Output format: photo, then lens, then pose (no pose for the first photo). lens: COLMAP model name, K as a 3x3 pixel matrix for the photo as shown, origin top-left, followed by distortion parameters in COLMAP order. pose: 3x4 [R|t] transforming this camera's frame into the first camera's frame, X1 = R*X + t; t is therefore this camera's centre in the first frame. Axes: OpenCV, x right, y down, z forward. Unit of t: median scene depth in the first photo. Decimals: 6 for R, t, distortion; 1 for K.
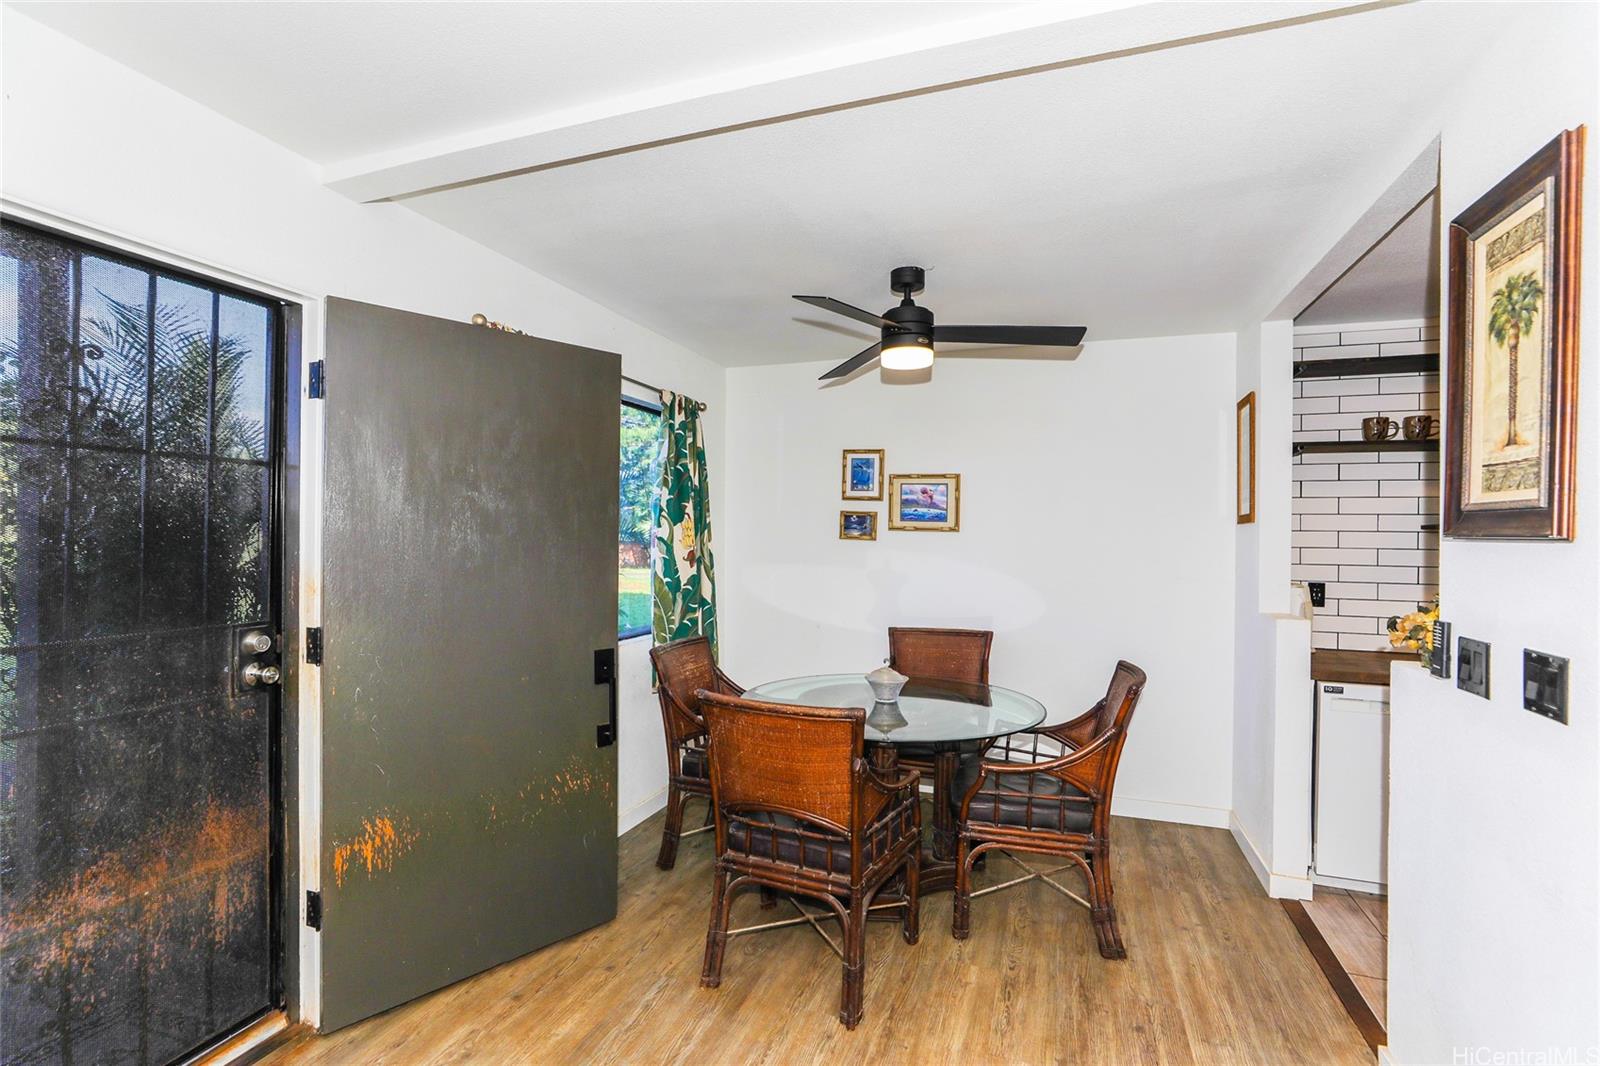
lens RADIAL K [[736.5, 0, 803.3], [0, 736.5, 539.4], [0, 0, 1]] dist [-0.012267, 0.002271]
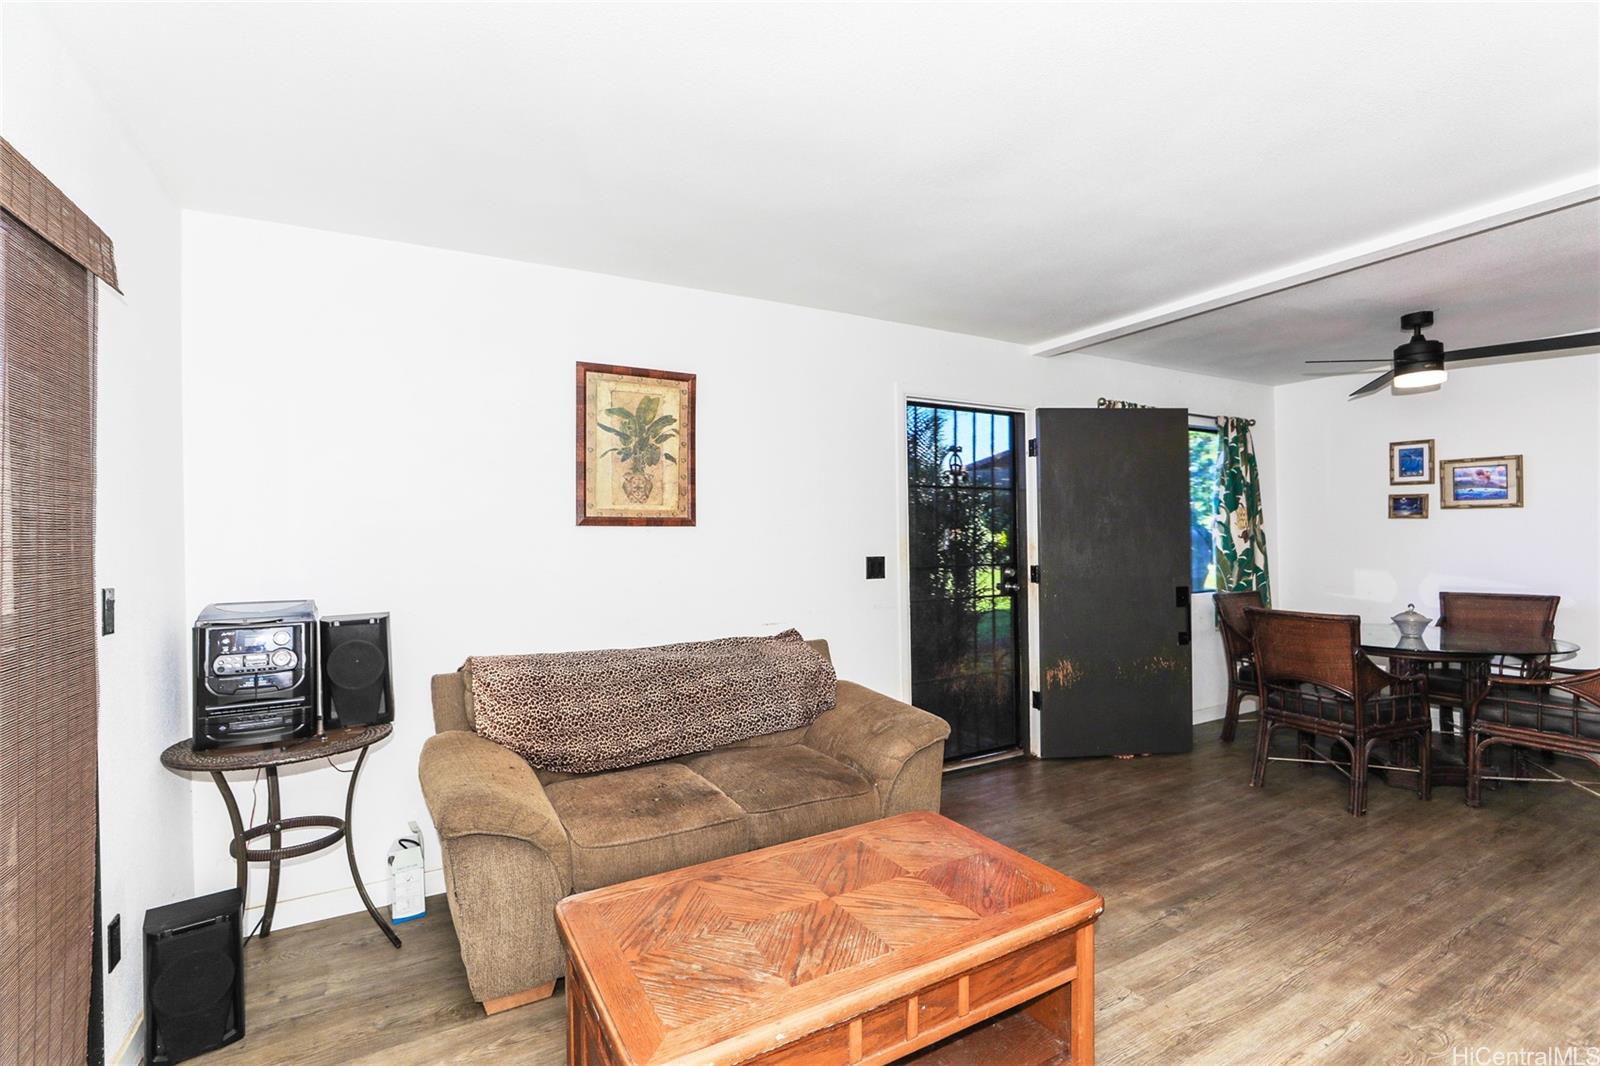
lens RADIAL K [[736.5, 0, 807.0], [0, 736.5, 539.9], [0, 0, 1]] dist [-0.012267, 0.002271]
pose [[0.757990, -0.020875, -0.651932, 0.120508], [0.020027, 0.999761, -0.008728, 0.028792], [0.651958, -0.006440, 0.758228, -0.570953]]
